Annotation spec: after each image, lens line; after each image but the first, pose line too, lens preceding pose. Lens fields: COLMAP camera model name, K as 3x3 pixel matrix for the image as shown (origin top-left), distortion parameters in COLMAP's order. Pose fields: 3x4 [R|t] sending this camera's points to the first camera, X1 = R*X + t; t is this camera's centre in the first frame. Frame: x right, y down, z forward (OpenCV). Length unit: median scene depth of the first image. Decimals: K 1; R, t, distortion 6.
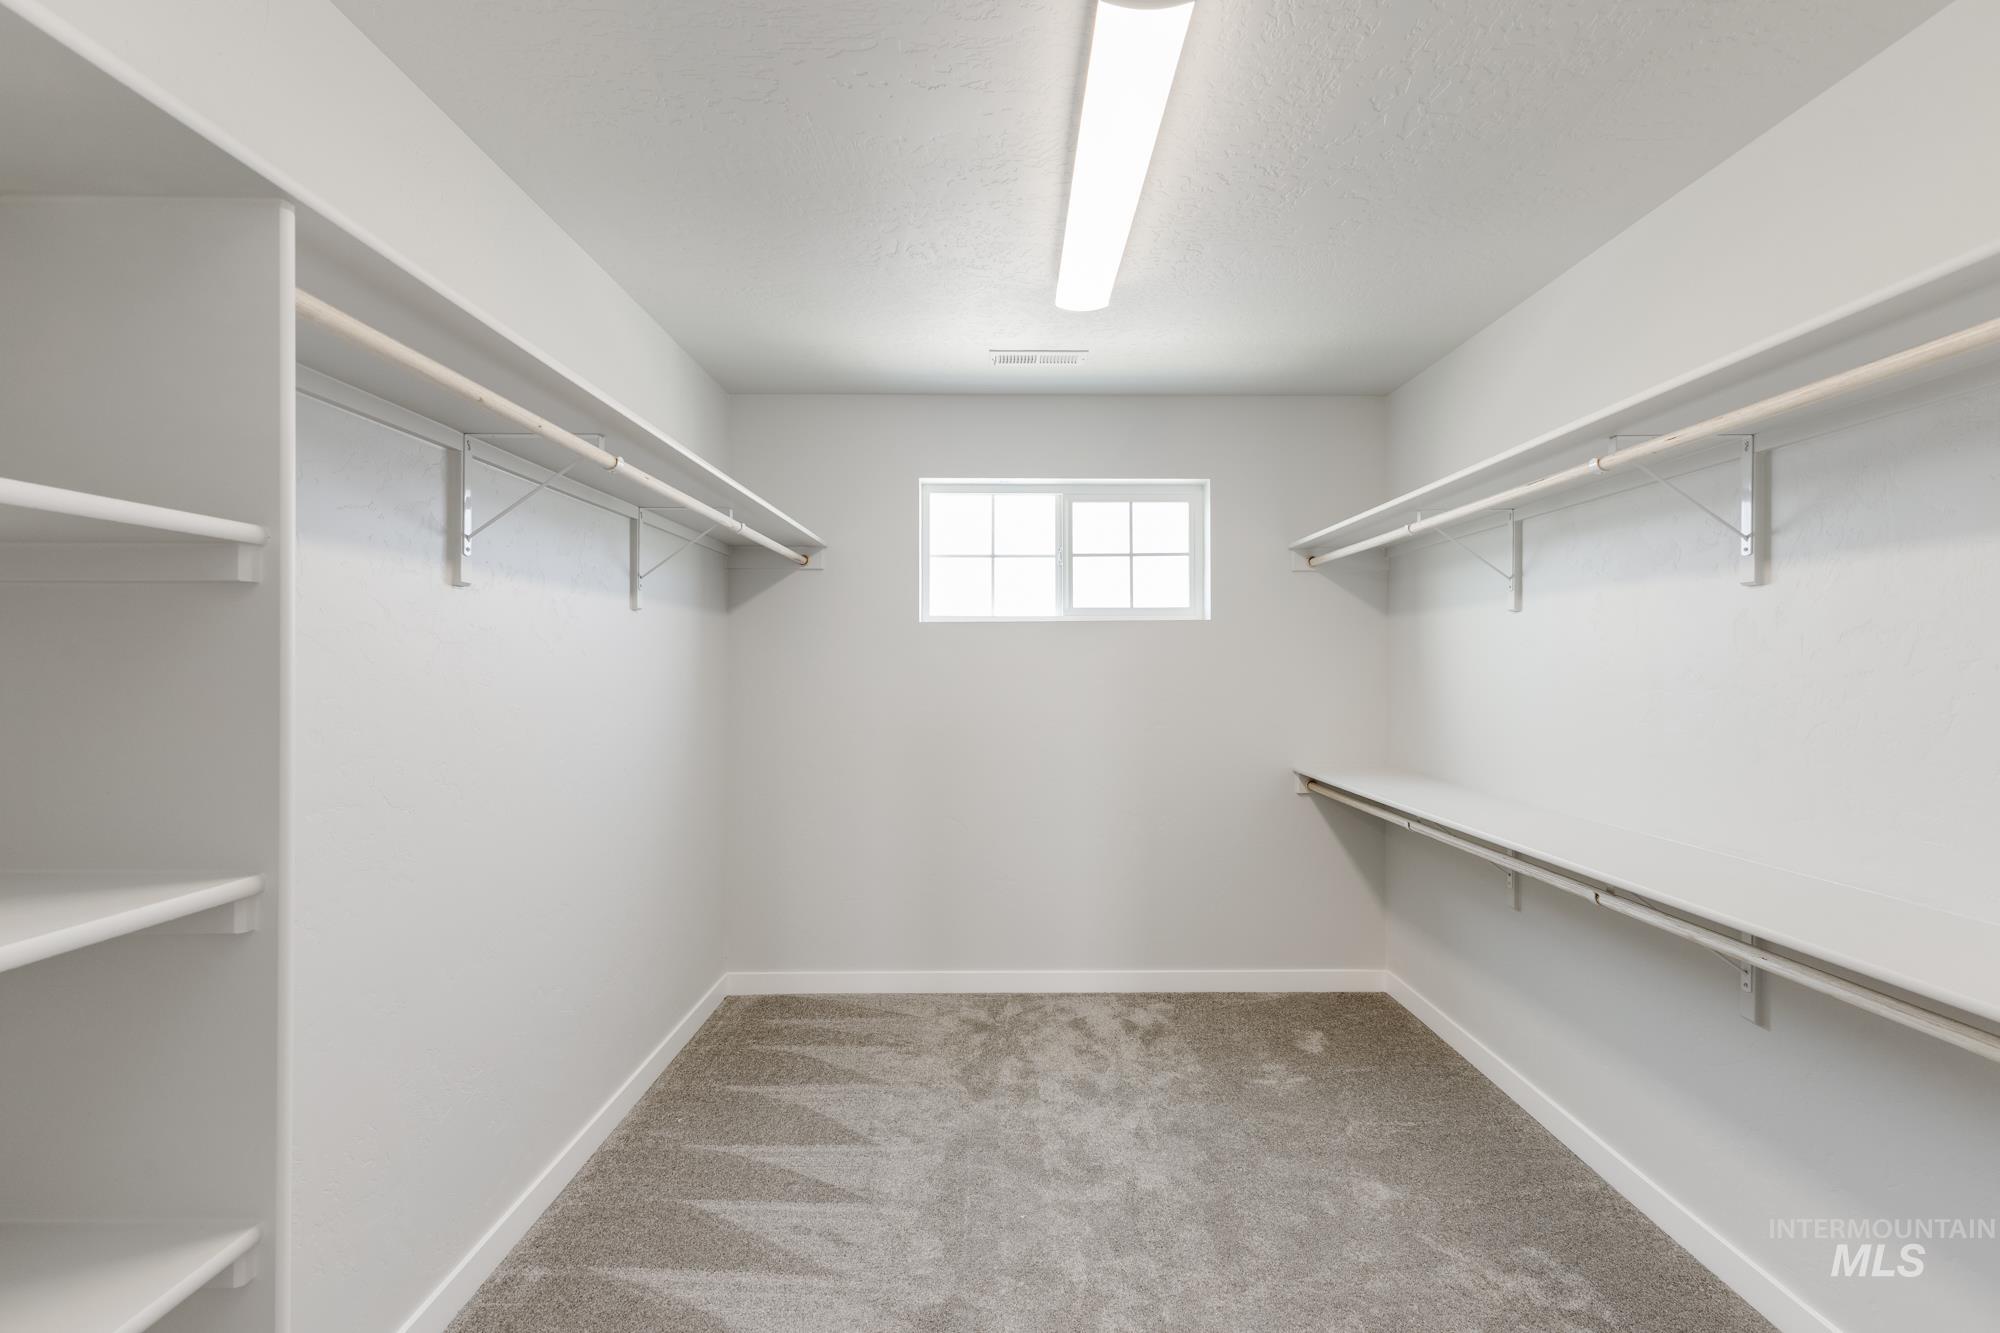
lens RADIAL K [[889.1, 0, 1001.6], [0, 889.1, 666.9], [0, 0, 1]] dist [0.011453, 0.002127]
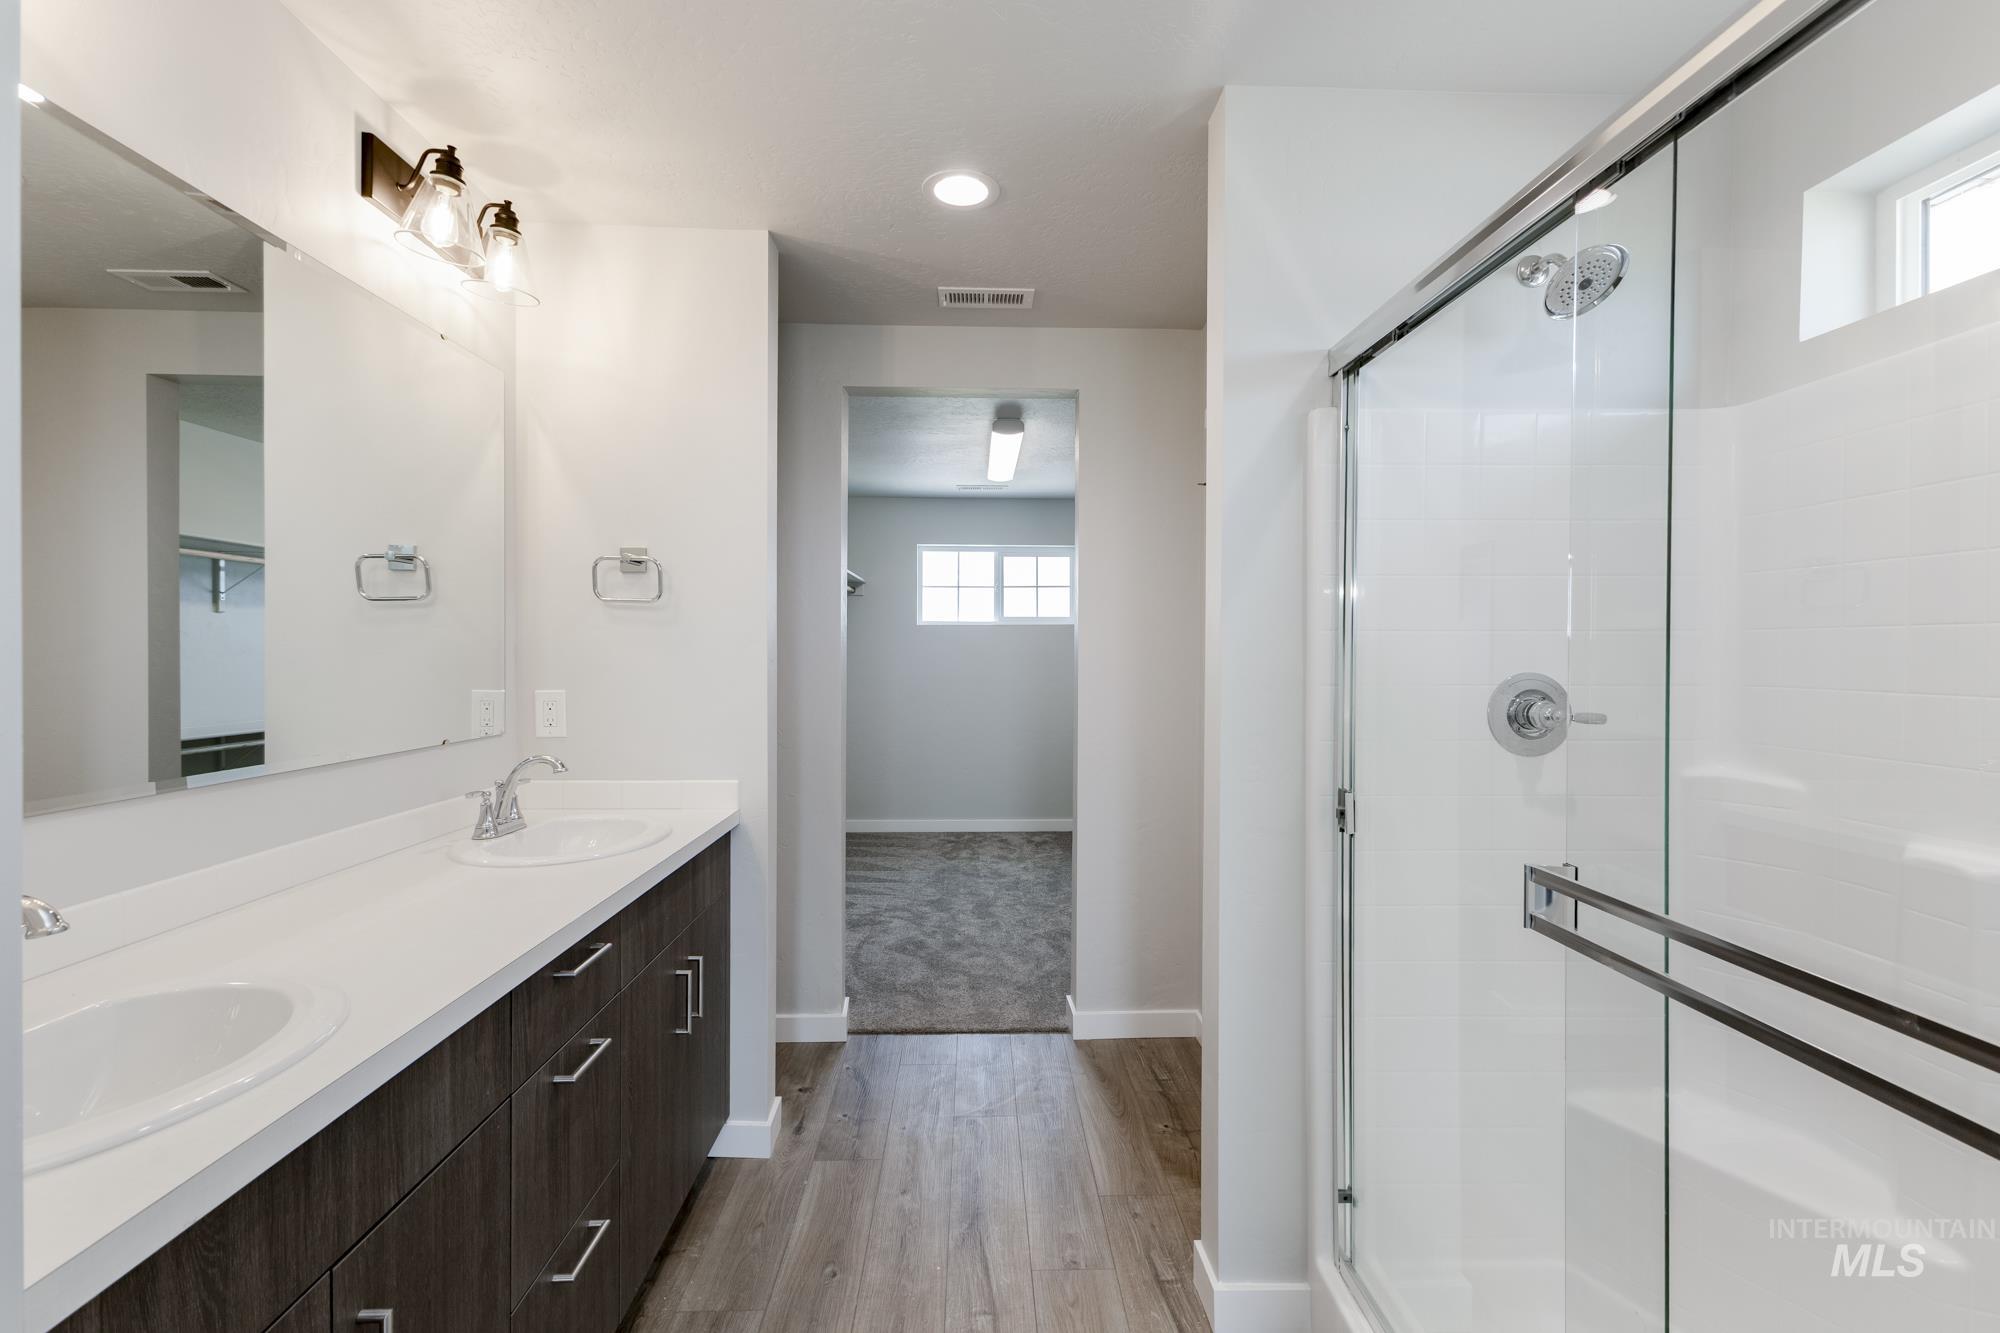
lens RADIAL K [[889.1, 0, 996.0], [0, 889.1, 655.6], [0, 0, 1]] dist [0.011453, 0.002127]
pose [[0.999572, 0.002705, 0.029115, 0.014735], [-0.003002, 0.999944, 0.010163, -0.007731], [-0.029086, -0.010246, 0.999524, -0.811169]]
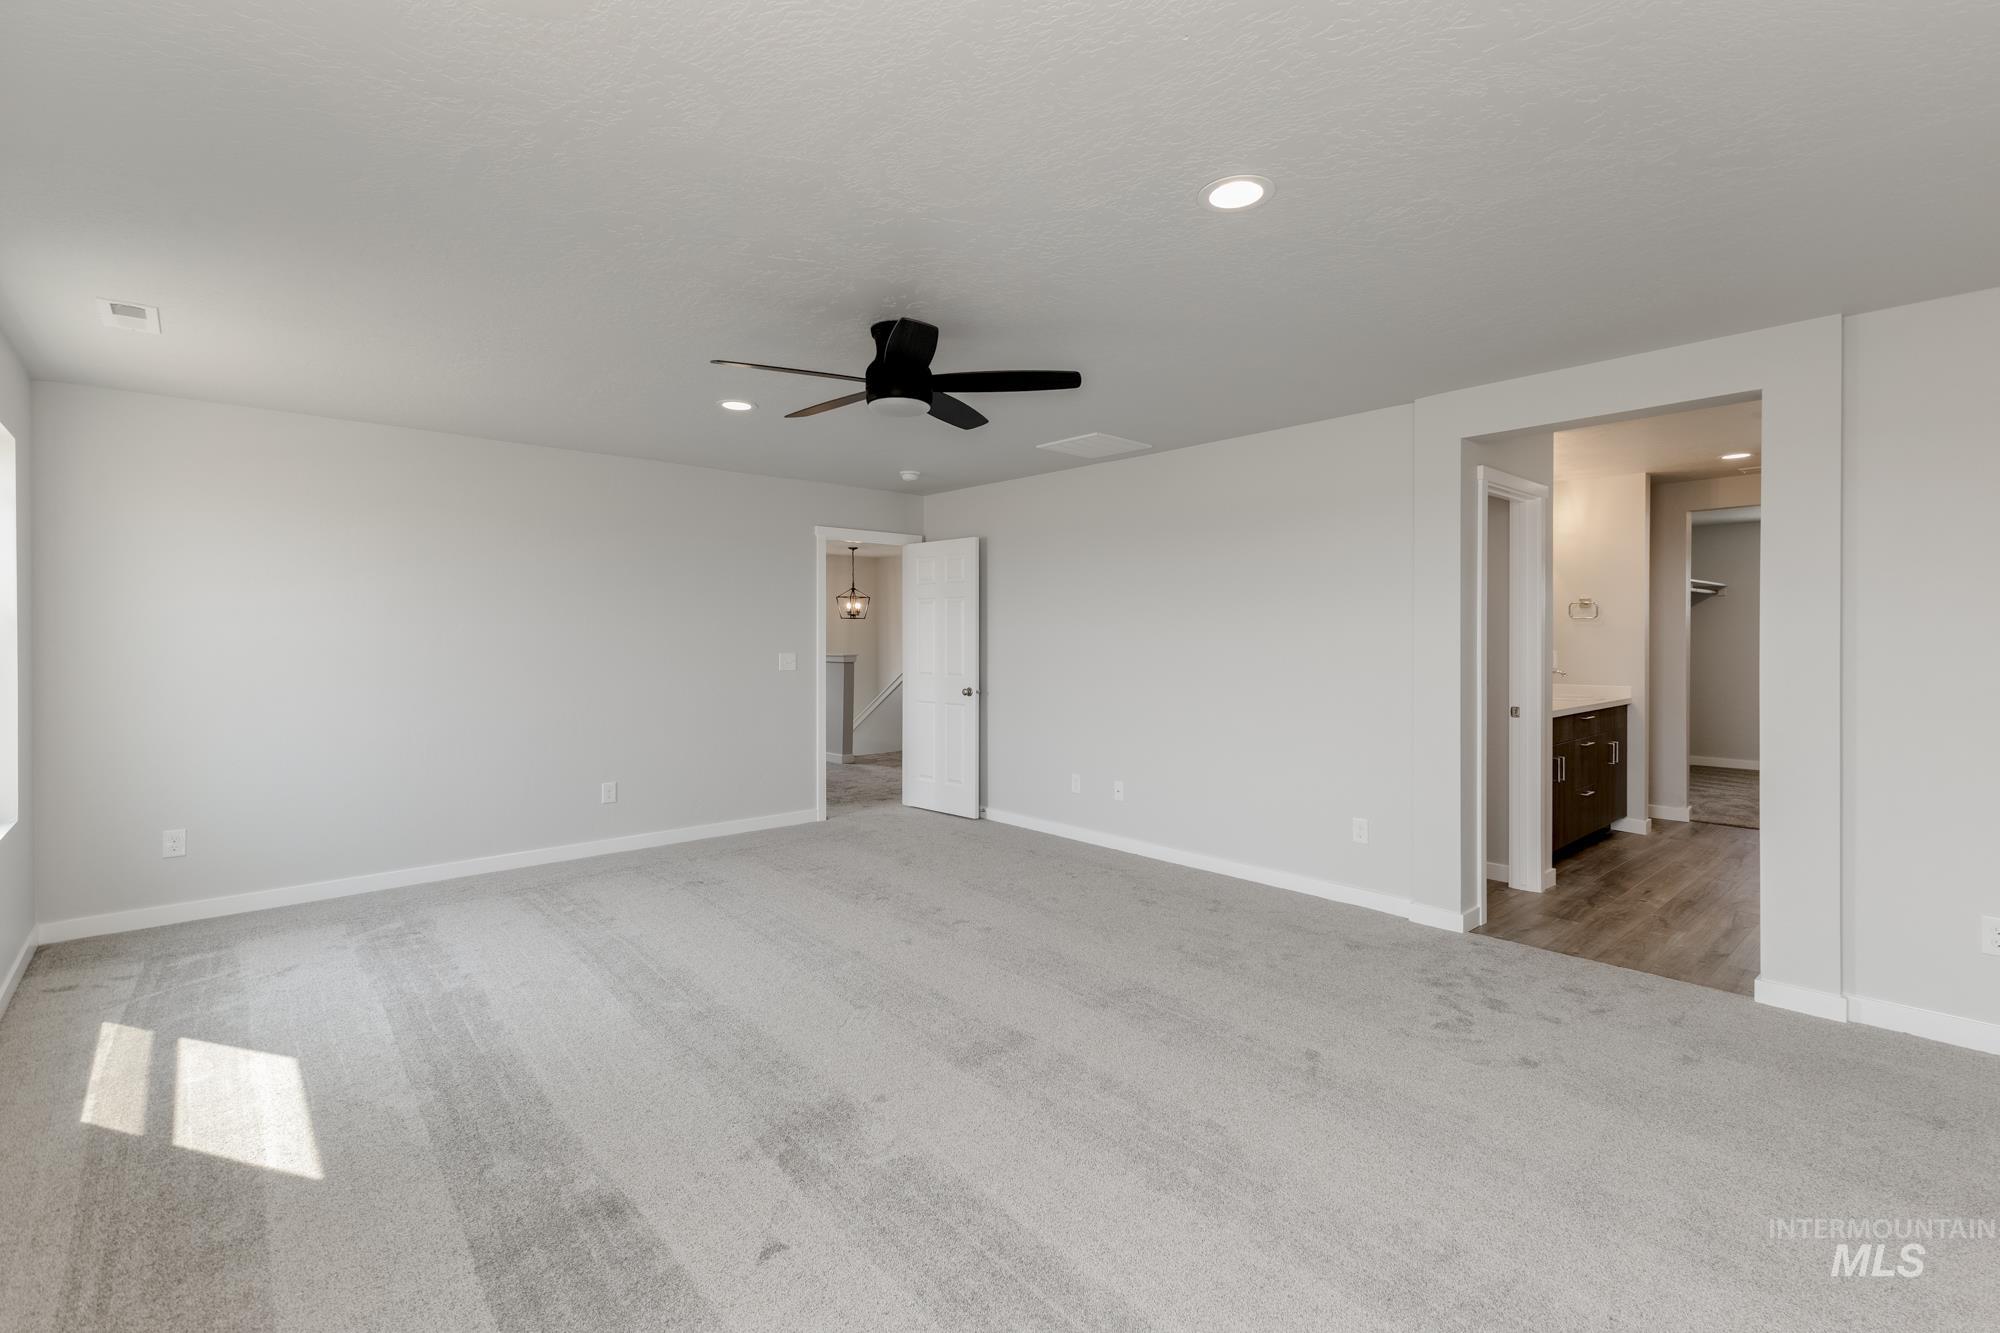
lens RADIAL K [[889.1, 0, 996.7], [0, 889.1, 656.6], [0, 0, 1]] dist [0.011453, 0.002127]
pose [[0.694128, 0.006580, -0.719821, 0.246348], [-0.001767, 0.999971, 0.007437, 0.025618], [0.719849, -0.003891, 0.694120, -2.296723]]
